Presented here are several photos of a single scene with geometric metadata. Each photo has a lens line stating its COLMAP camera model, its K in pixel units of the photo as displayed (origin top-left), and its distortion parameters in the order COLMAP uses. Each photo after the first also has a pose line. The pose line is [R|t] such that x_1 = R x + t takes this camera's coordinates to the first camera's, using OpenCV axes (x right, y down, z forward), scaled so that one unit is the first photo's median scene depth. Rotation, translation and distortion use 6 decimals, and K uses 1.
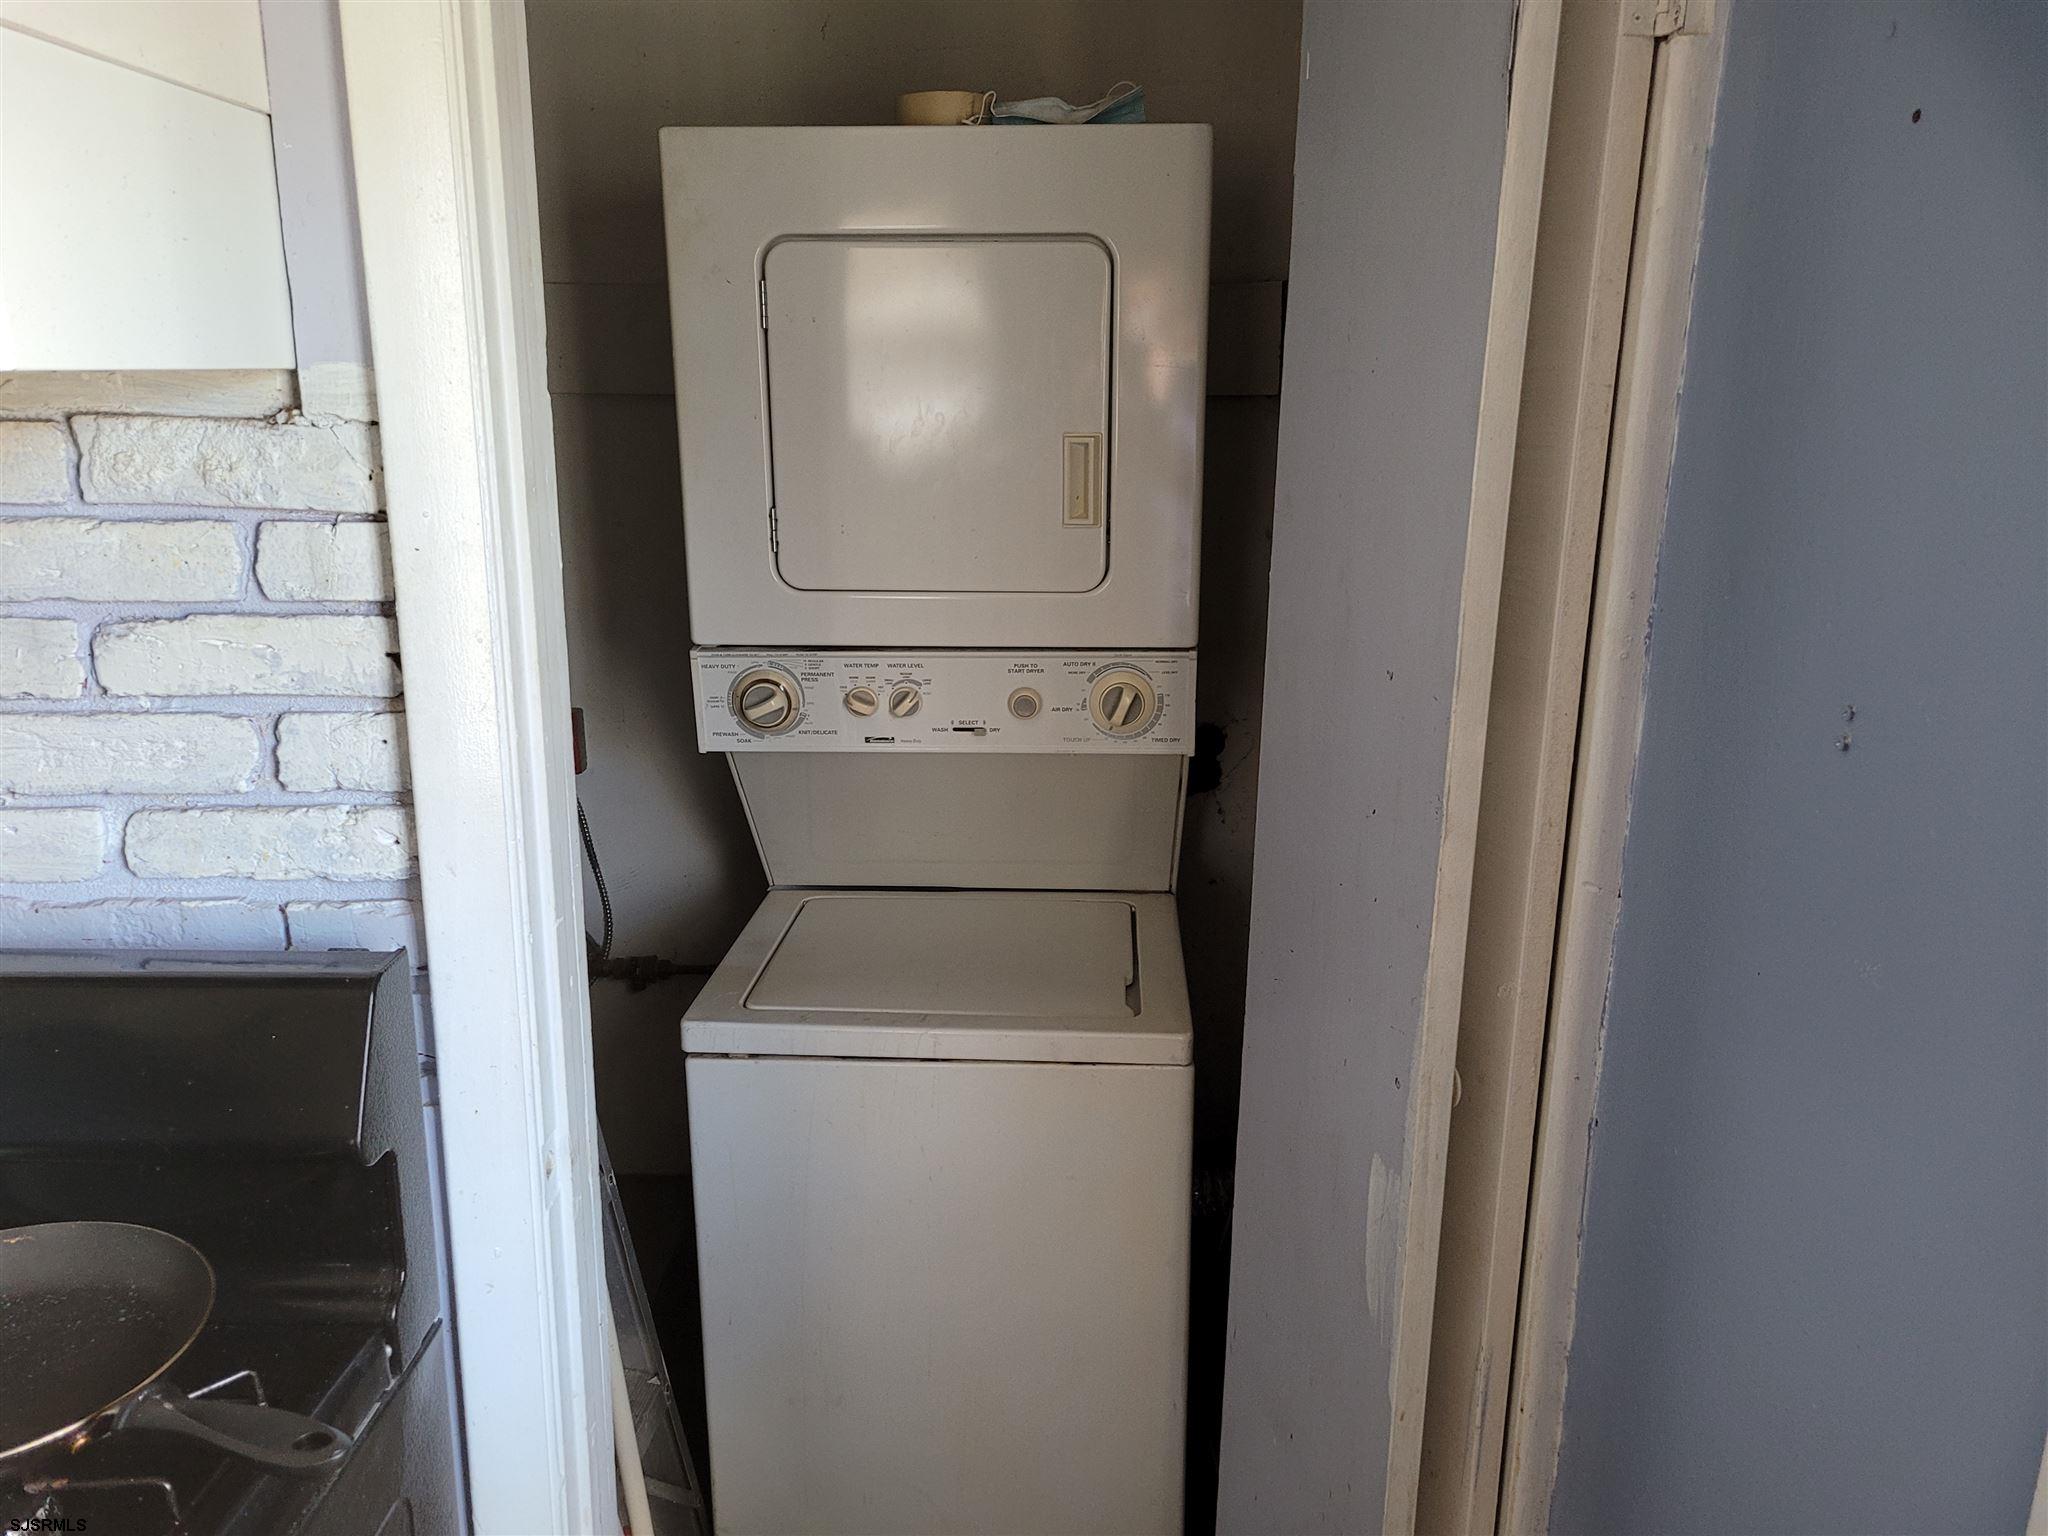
lens RADIAL K [[1528.6, 0, 1026.7], [0, 1528.6, 774.6], [0, 0, 1]] dist [0.049582, 0.002414]
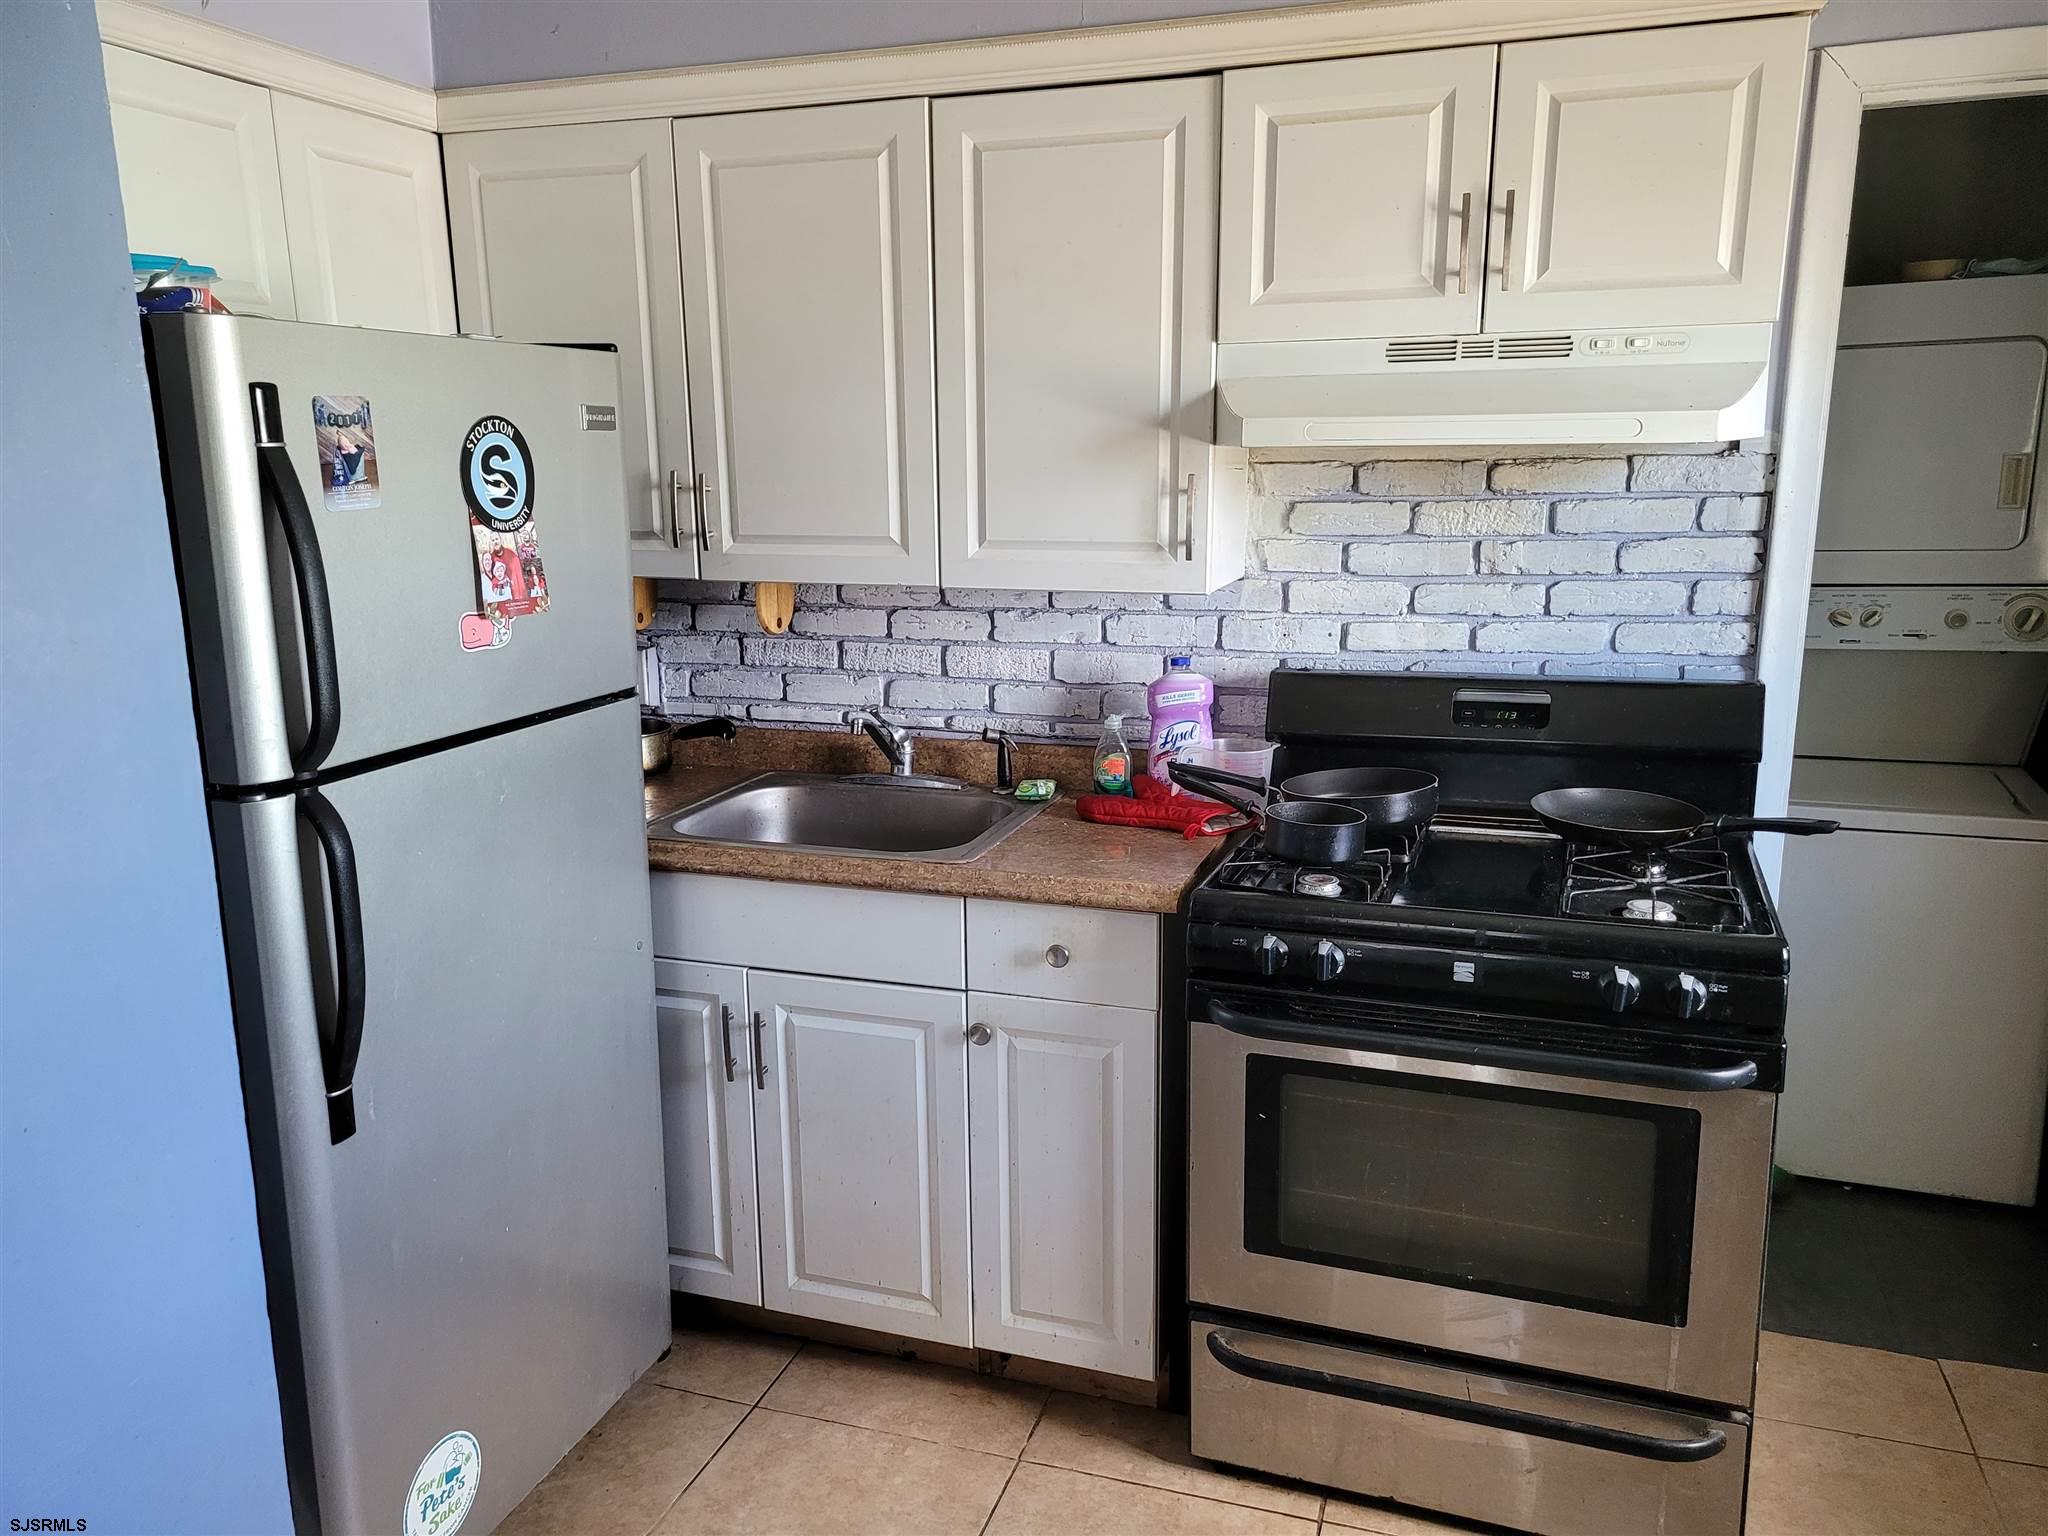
lens RADIAL K [[1528.6, 0, 1017.8], [0, 1528.6, 762.5], [0, 0, 1]] dist [0.049582, 0.002414]
pose [[0.944237, 0.042250, -0.326545, -0.668083], [-0.055428, 0.997977, -0.031152, 0.358052], [0.324568, 0.047515, 0.944668, -1.494074]]
